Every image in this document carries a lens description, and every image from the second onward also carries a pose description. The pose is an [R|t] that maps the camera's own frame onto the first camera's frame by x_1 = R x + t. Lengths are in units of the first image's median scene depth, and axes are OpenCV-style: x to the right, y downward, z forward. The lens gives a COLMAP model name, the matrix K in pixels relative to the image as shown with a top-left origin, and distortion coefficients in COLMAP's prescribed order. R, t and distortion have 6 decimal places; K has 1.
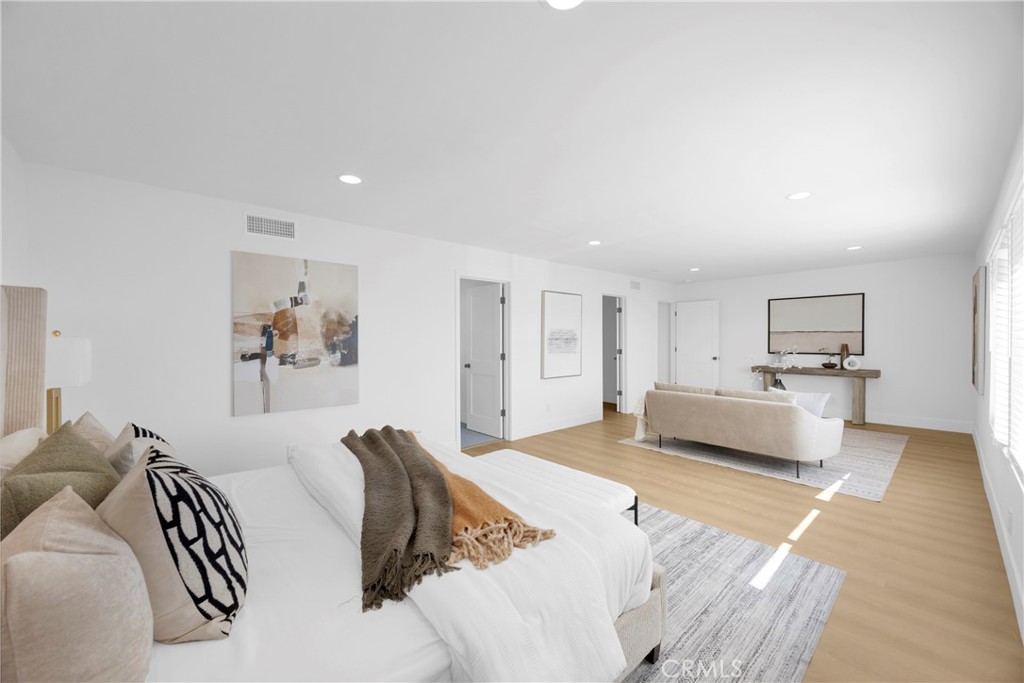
lens RADIAL K [[385.6, 0, 512.5], [0, 385.6, 341.4], [0, 0, 1]] dist [0.001481, -0.001011]
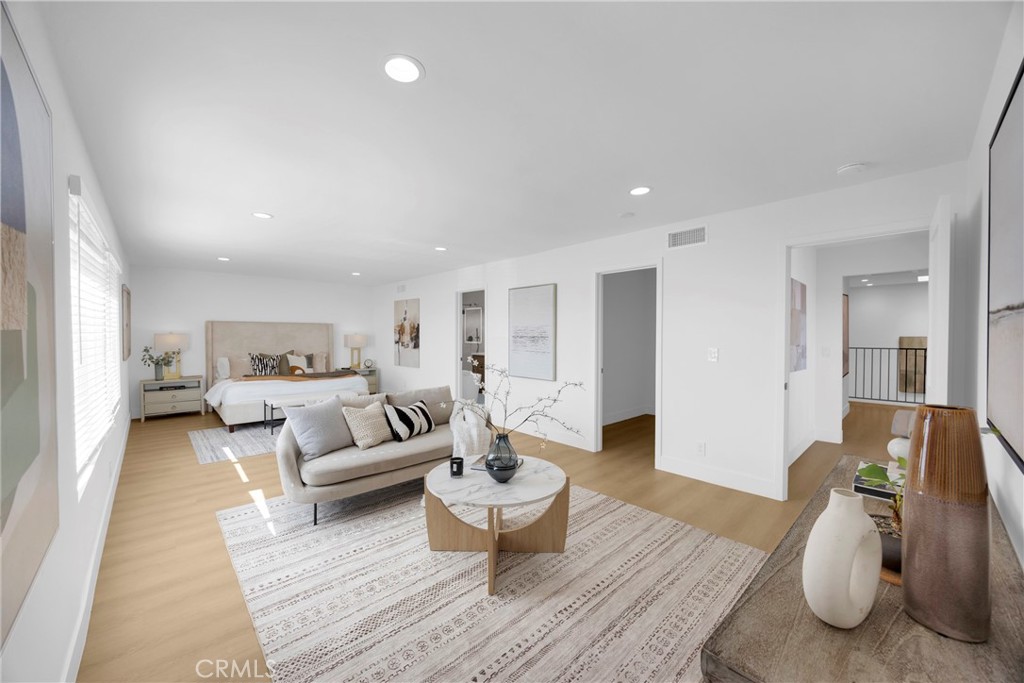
lens RADIAL K [[385.6, 0, 508.8], [0, 385.6, 339.7], [0, 0, 1]] dist [0.001481, -0.001011]
pose [[0.039128, 0.015344, -0.999116, 1.660360], [-0.010689, 0.999831, 0.014937, -0.020531], [0.999177, 0.010095, 0.039285, 1.454170]]
